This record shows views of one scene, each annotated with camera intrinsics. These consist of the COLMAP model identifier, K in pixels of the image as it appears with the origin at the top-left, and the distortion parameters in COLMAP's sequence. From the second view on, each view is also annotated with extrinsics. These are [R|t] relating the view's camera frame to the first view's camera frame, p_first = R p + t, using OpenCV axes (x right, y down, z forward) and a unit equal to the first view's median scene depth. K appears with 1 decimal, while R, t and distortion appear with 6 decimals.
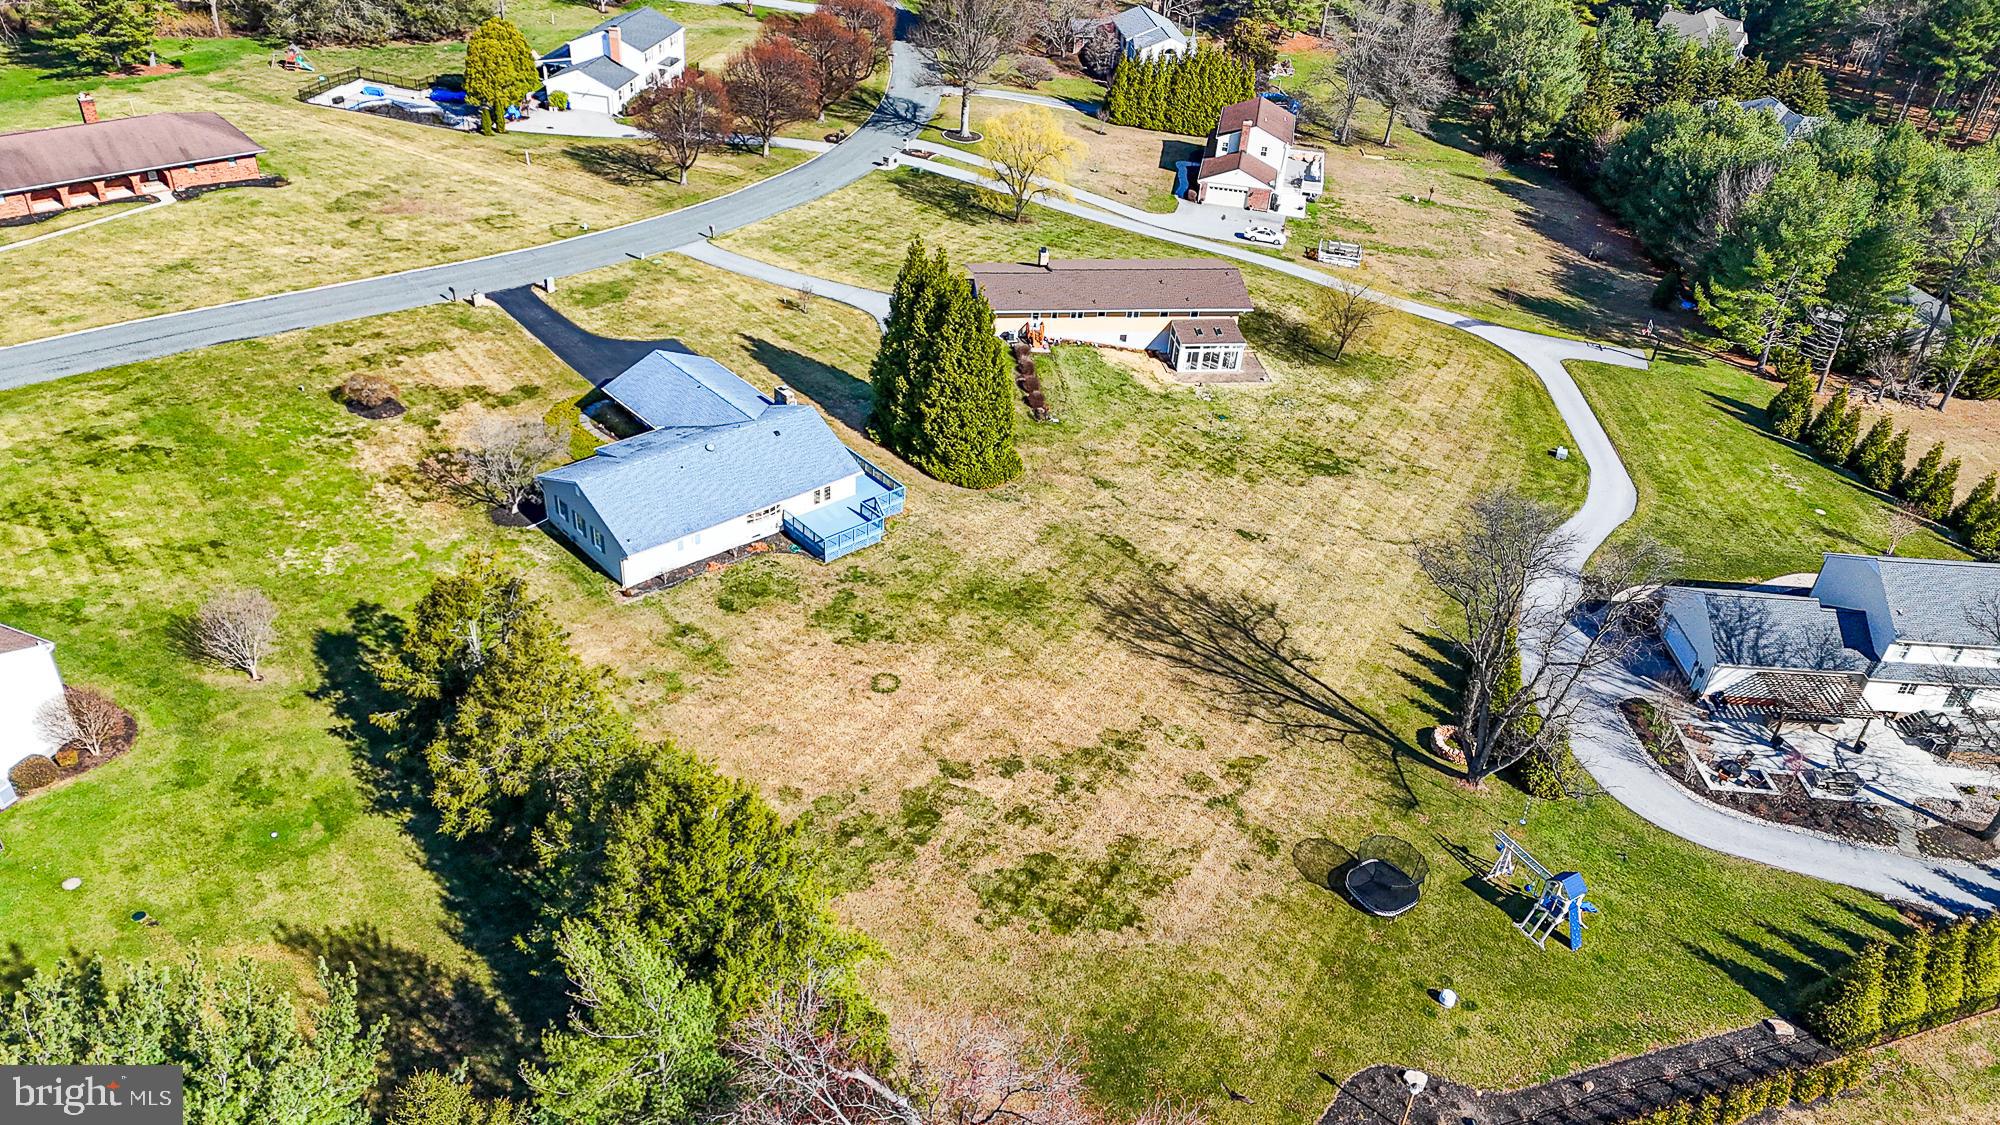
lens RADIAL K [[1429.0, 0, 998.5], [0, 1429.0, 586.1], [0, 0, 1]] dist [0.083960, -0.079553]
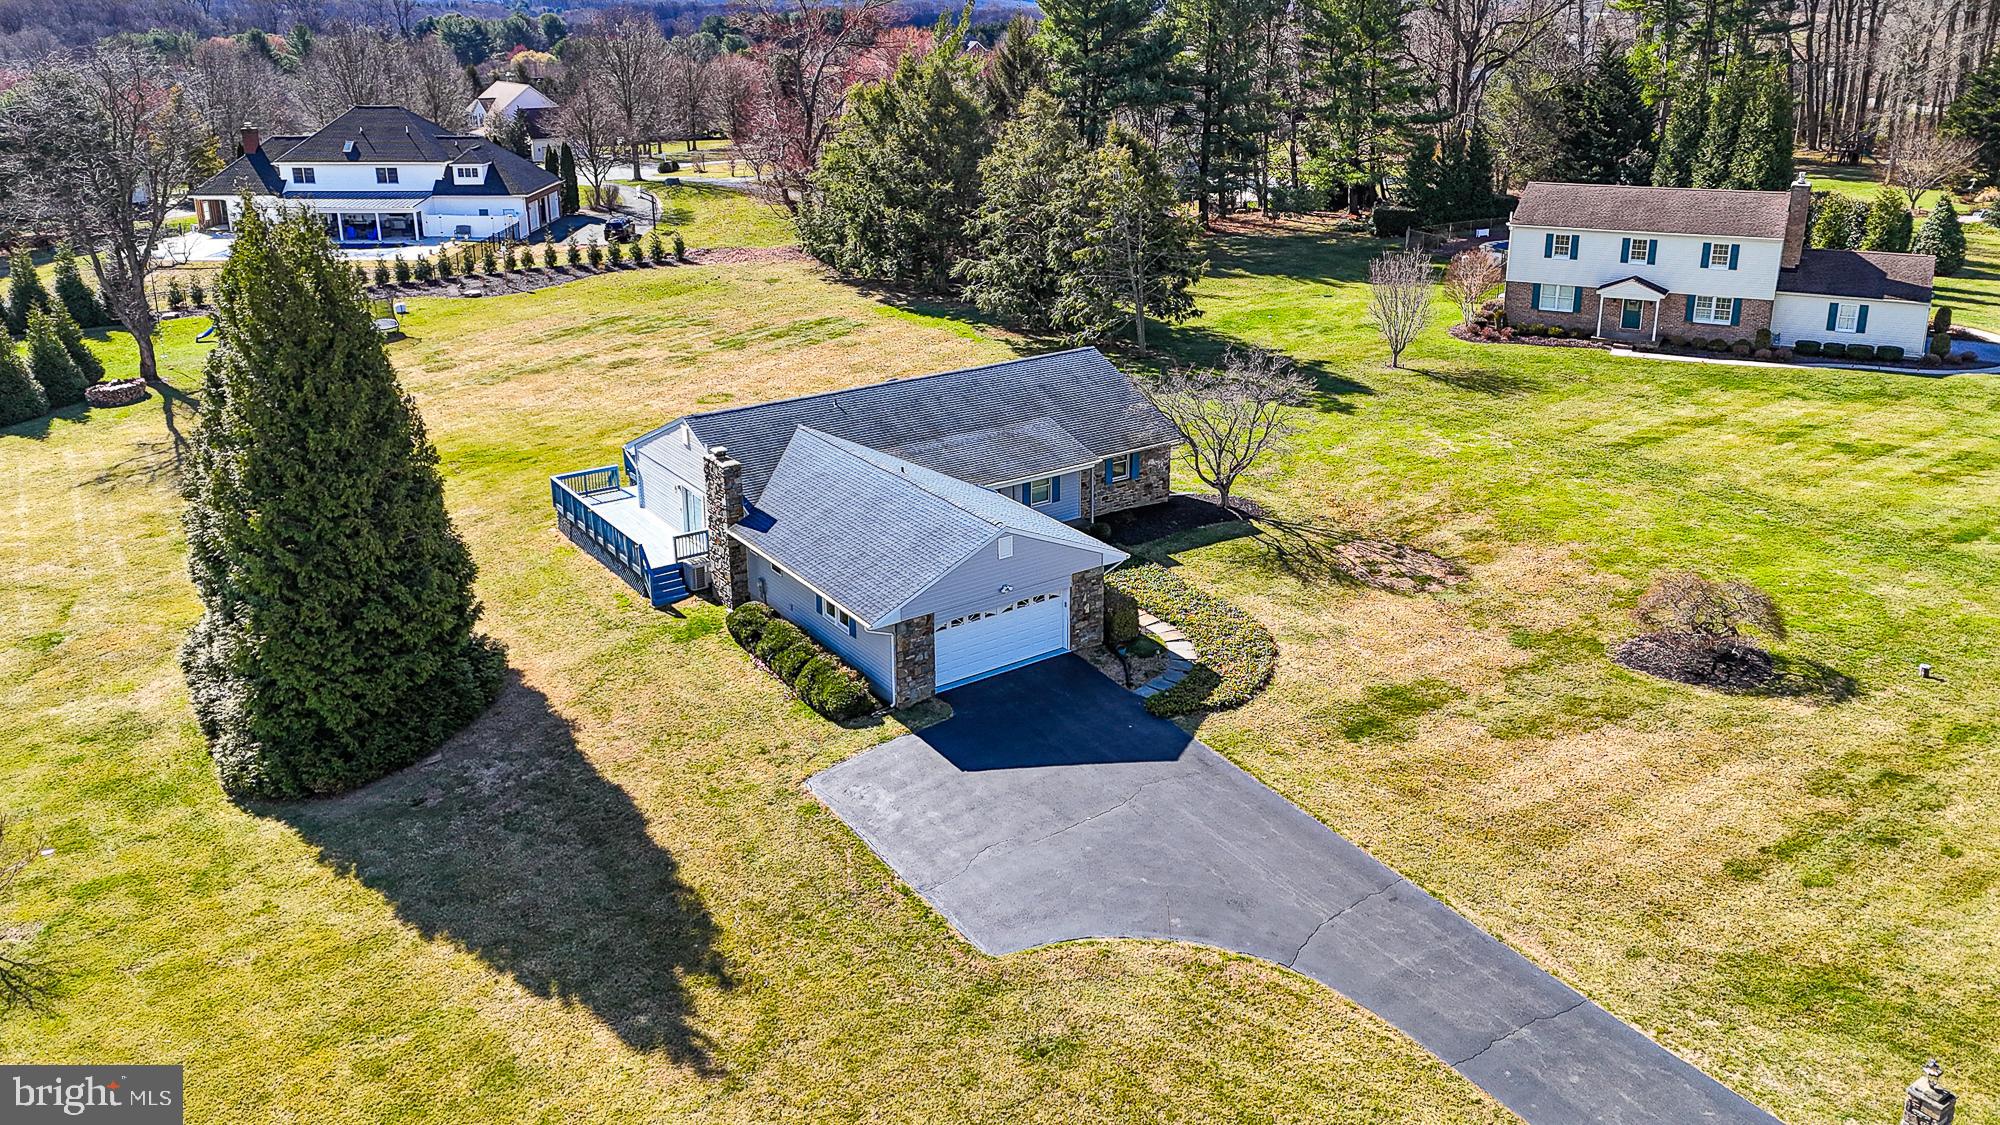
lens RADIAL K [[1489.9, 0, 998.3], [0, 1489.9, 460.1], [0, 0, 1]] dist [0.082676, -0.098530]
pose [[-0.989300, -0.094539, 0.111123, -0.240939], [0.031396, 0.605860, 0.794952, -0.422917], [-0.142479, 0.789934, -0.596409, 1.056655]]
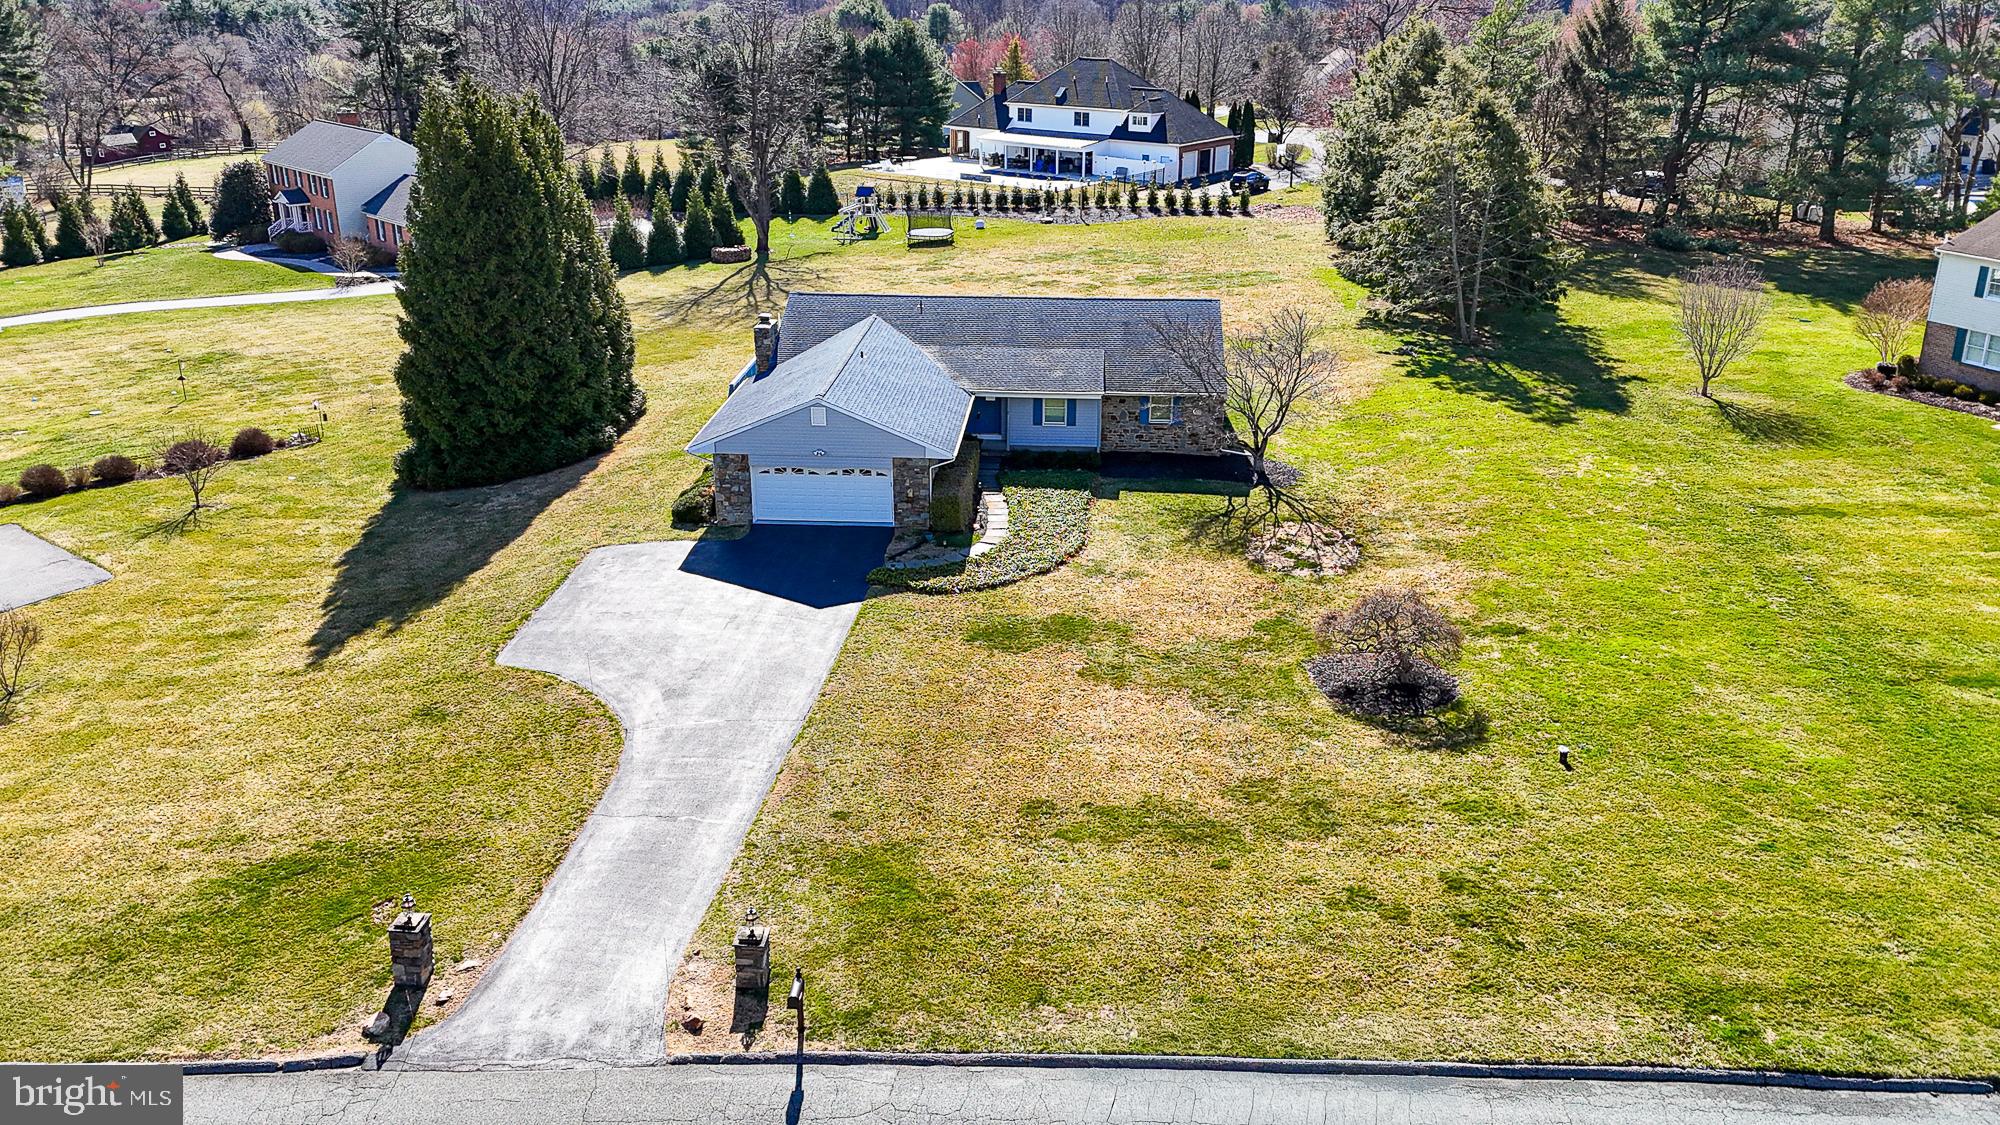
lens RADIAL K [[1509.7, 0, 1000.7], [0, 1509.7, 492.0], [0, 0, 1]] dist [0.108065, -0.172337]
pose [[-0.697206, -0.296857, 0.652517, -0.512154], [0.370467, 0.630060, 0.682480, -0.383663], [-0.613724, 0.717566, -0.329306, 0.985716]]
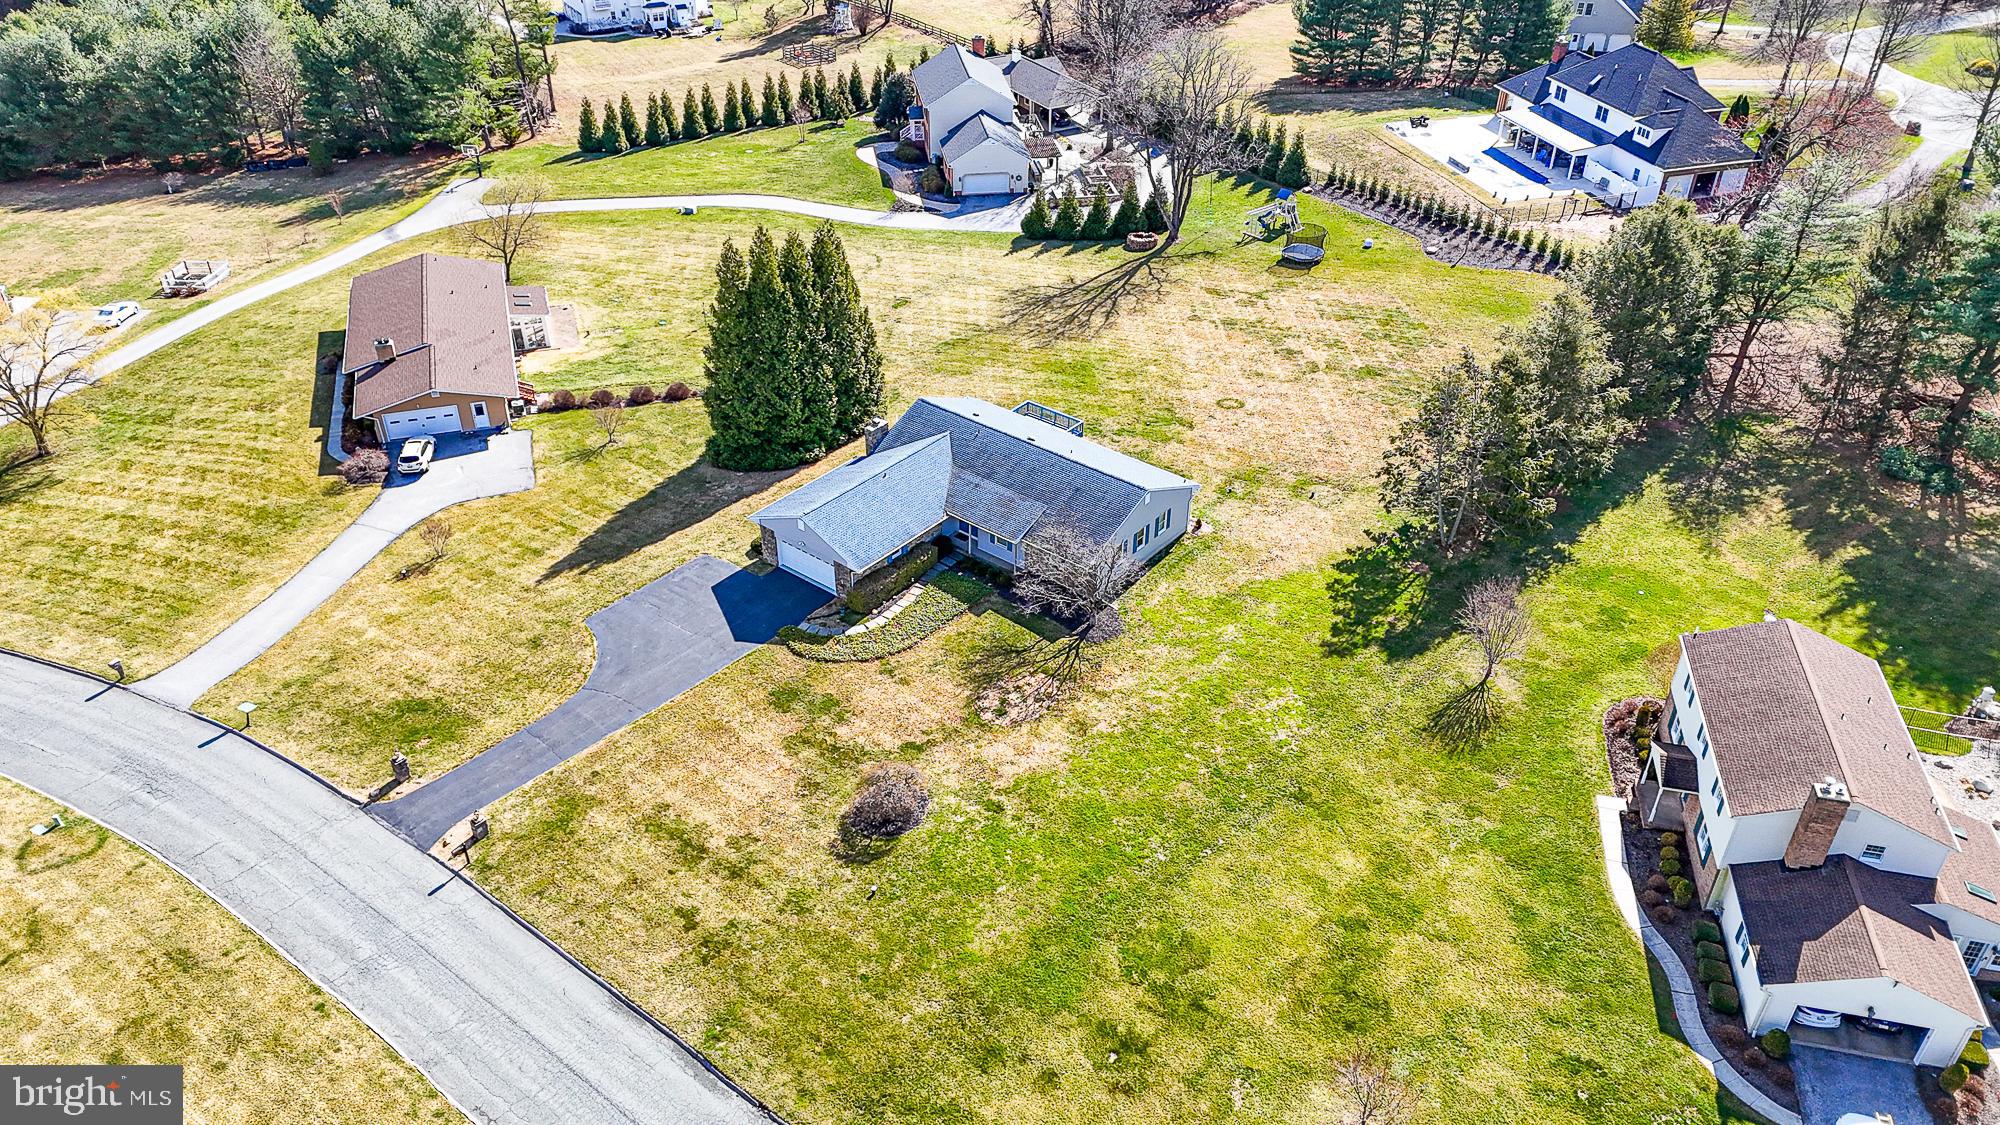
lens RADIAL K [[1432.8, 0, 1005.8], [0, 1432.8, 597.3], [0, 0, 1]] dist [0.077323, -0.077904]
pose [[-0.156454, -0.625550, 0.764336, -0.748803], [0.553240, 0.585565, 0.592485, -0.458279], [-0.818197, 0.515558, 0.254465, 0.637712]]
